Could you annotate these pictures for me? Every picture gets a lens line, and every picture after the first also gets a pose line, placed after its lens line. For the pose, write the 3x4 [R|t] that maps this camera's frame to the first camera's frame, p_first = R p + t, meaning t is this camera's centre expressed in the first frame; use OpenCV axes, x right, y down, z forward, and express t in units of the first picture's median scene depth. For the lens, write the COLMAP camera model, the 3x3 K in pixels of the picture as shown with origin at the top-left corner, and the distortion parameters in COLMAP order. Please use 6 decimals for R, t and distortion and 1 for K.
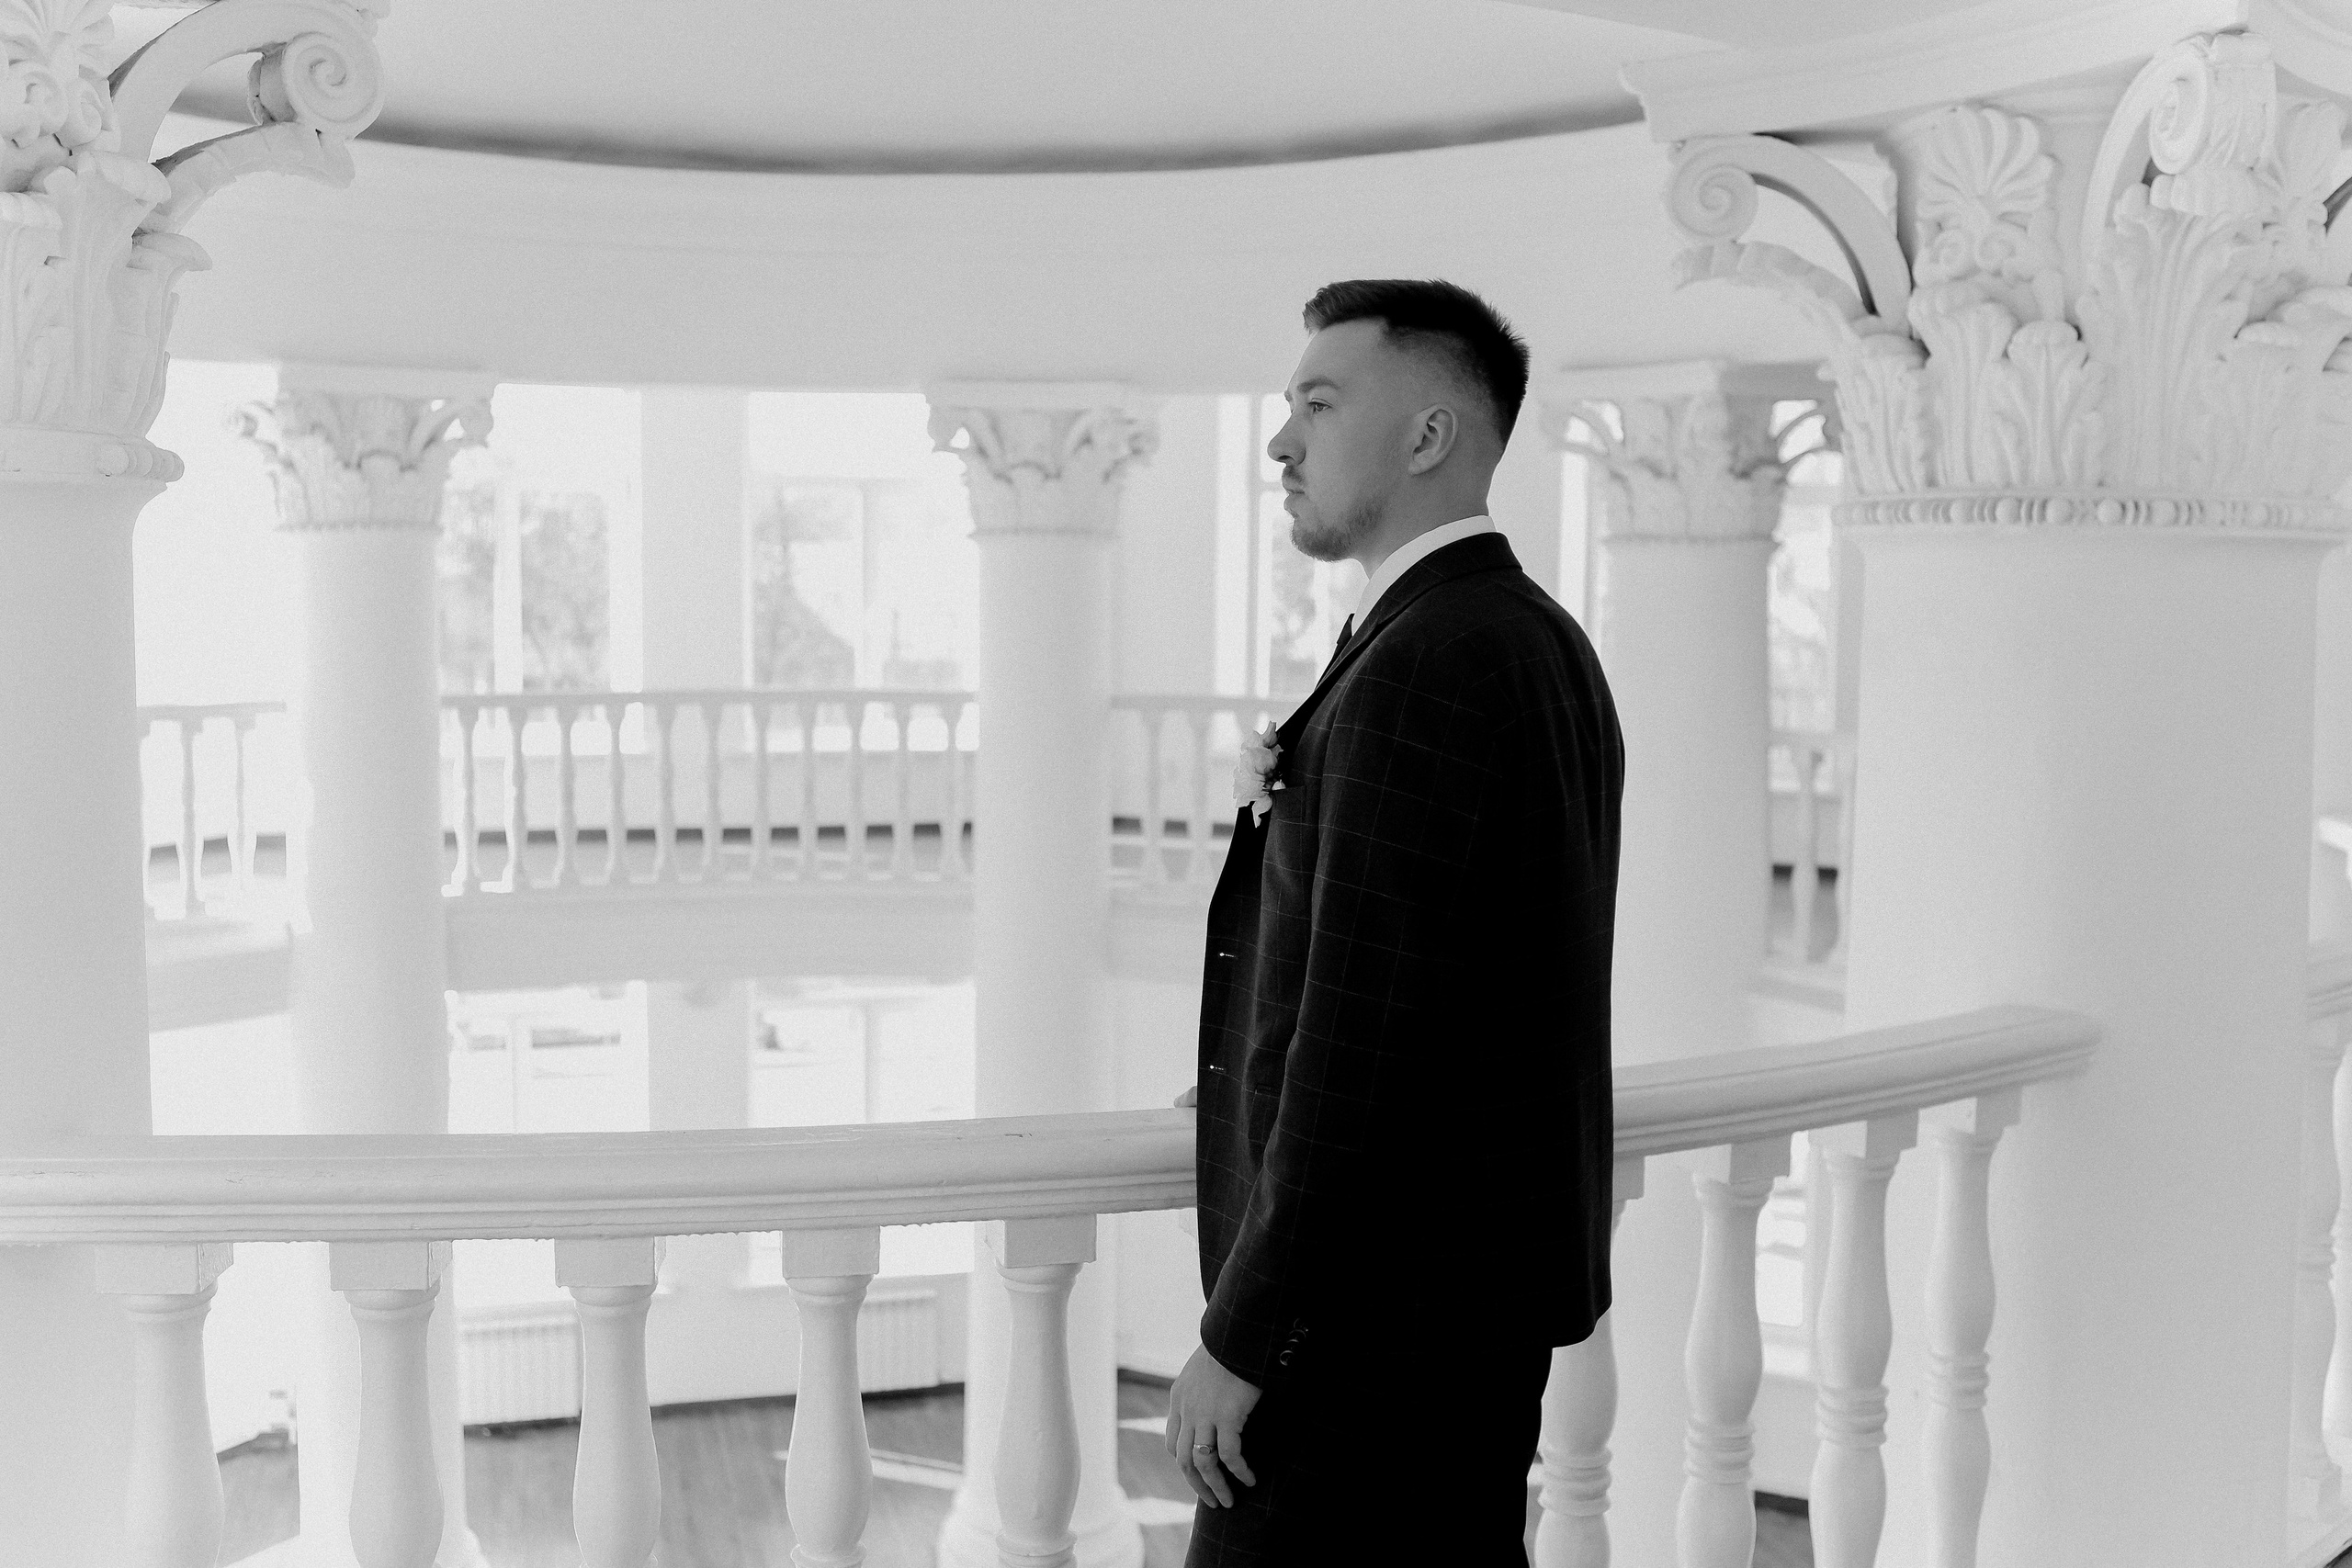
lens RADIAL K [[2214.6, 0, 1176.0], [0, 2214.6, 784.0], [0, 0, 1]] dist [-0.098763, 0.105141]
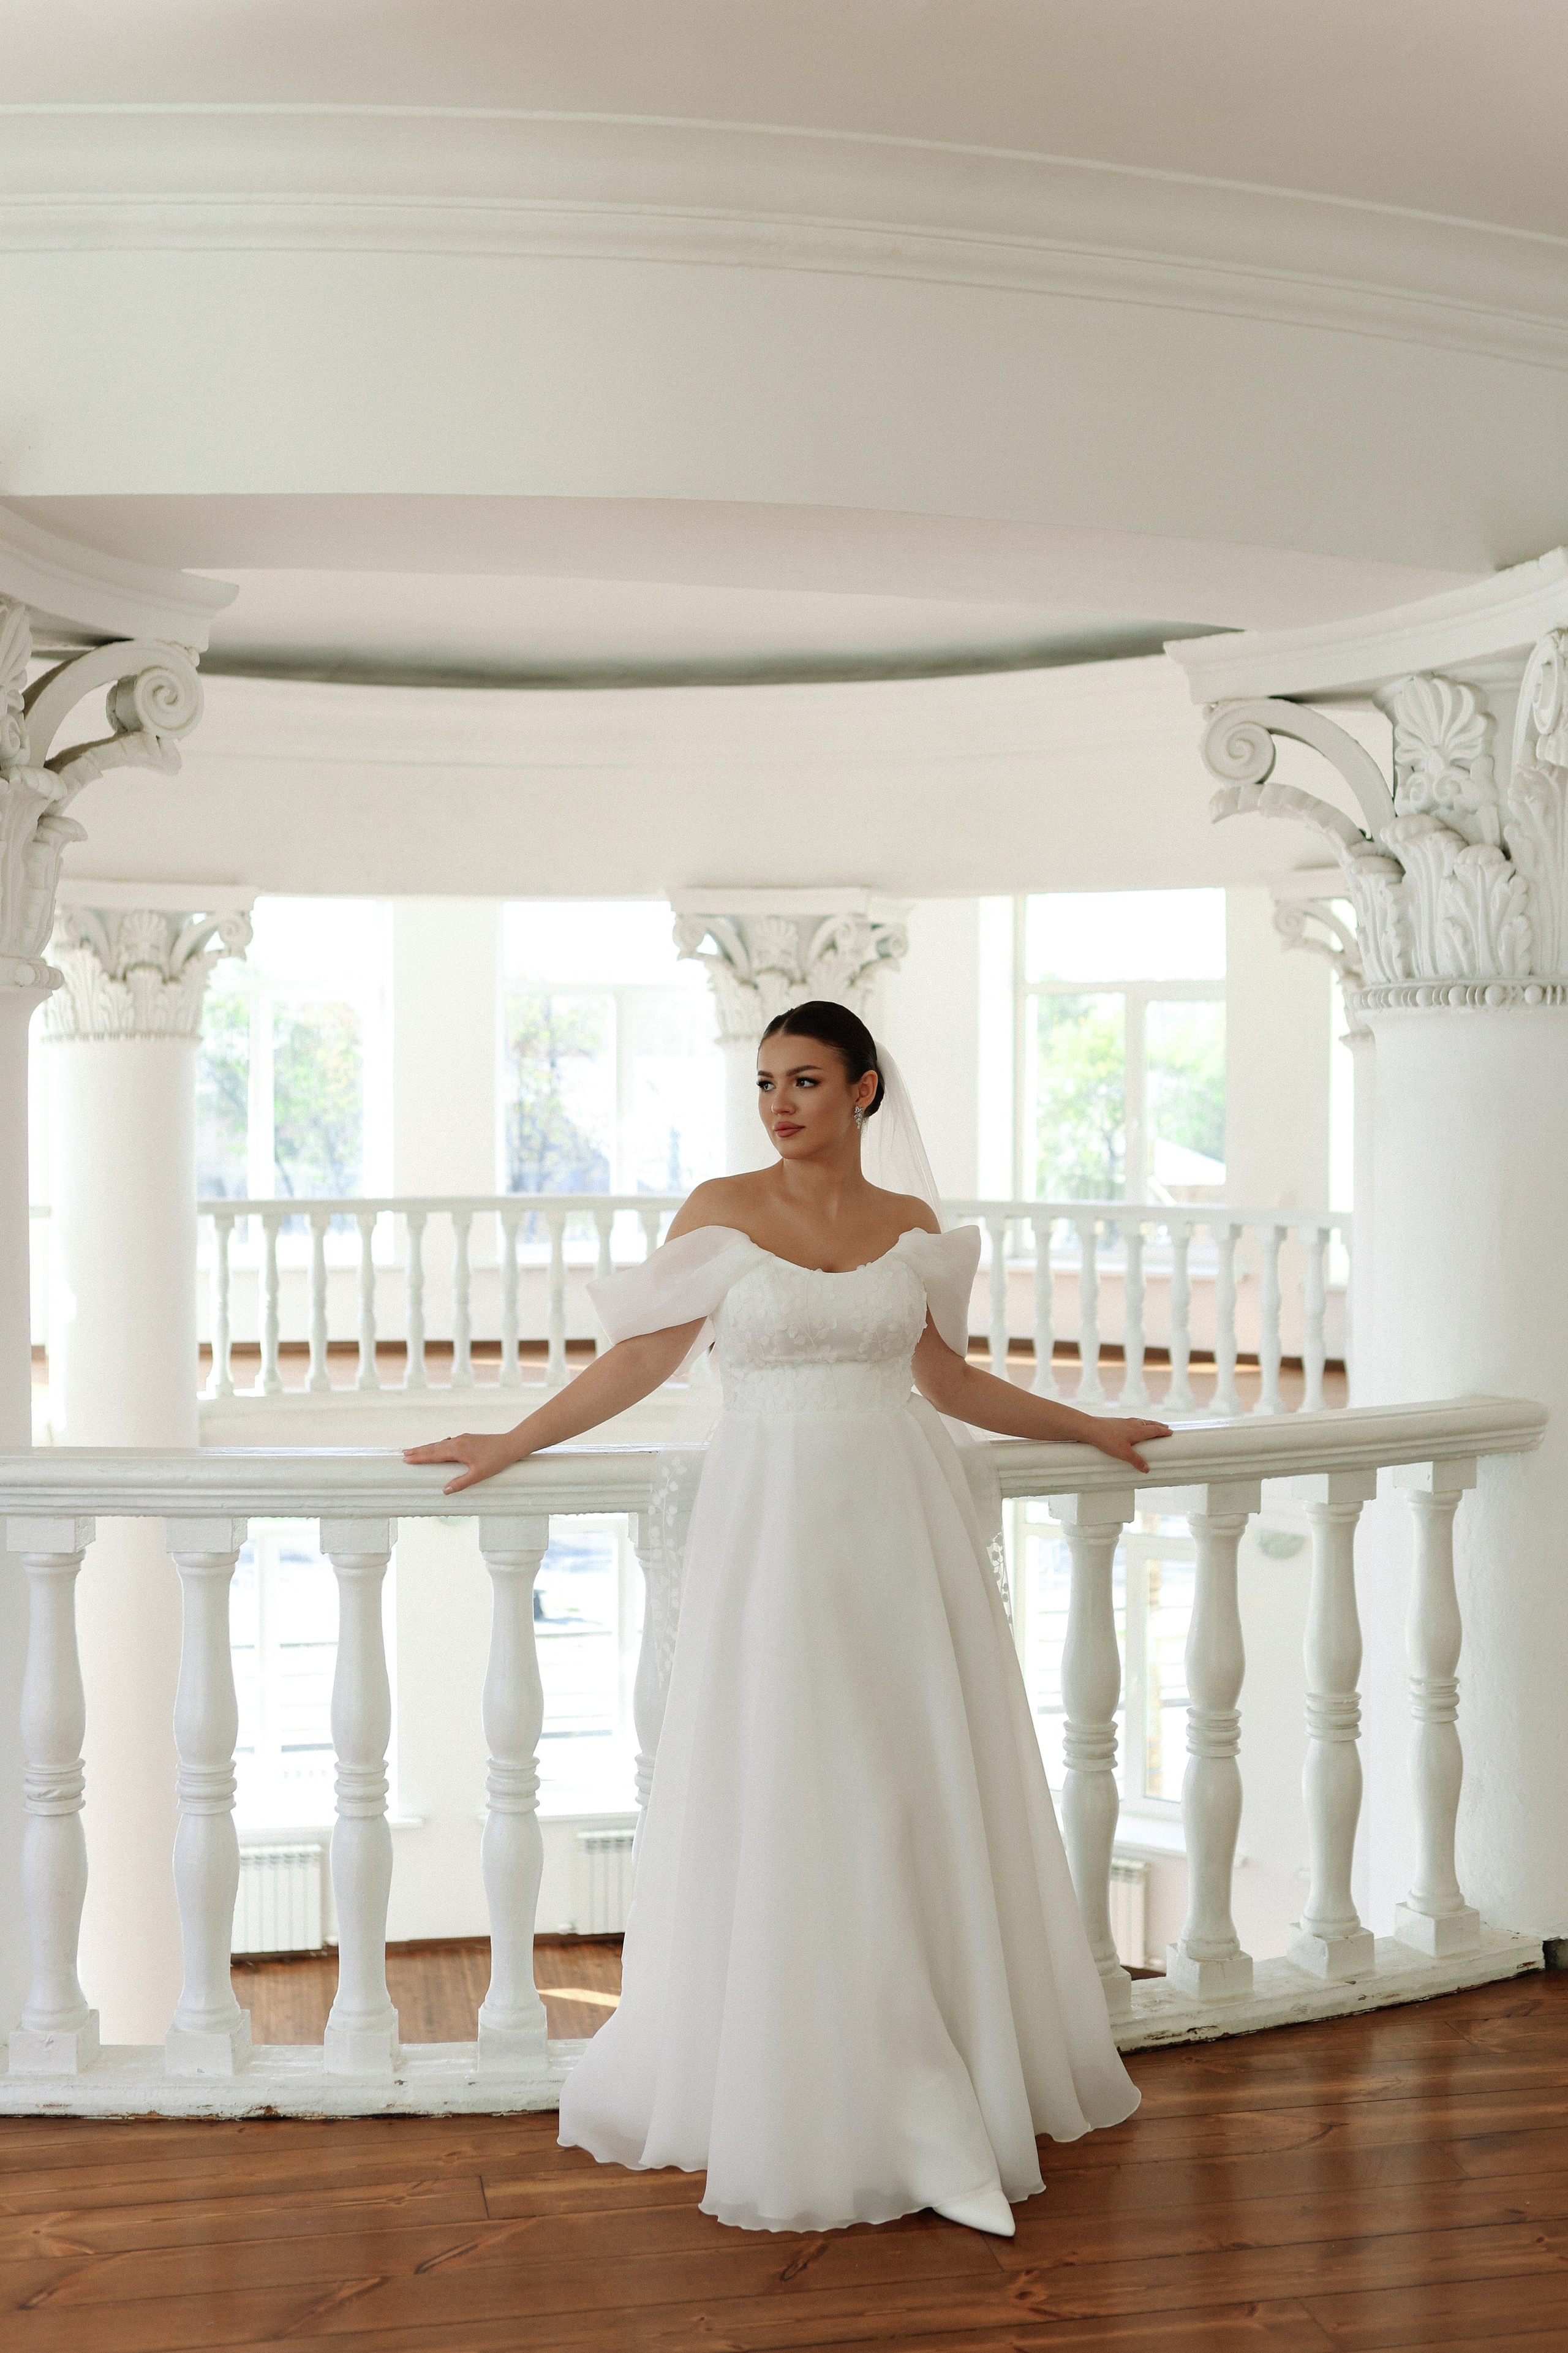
lens RADIAL K [[2564.9, 0, 784.0], [0, 2564.9, 1176.5], [0, 0, 1]] dist [-0.087515, 0.001658]
pose [[0.996132, -0.006367, -0.087633, 0.042950], [0.000858, 0.998028, -0.062765, 0.024331], [0.087860, 0.062447, 0.994174, -0.167181]]
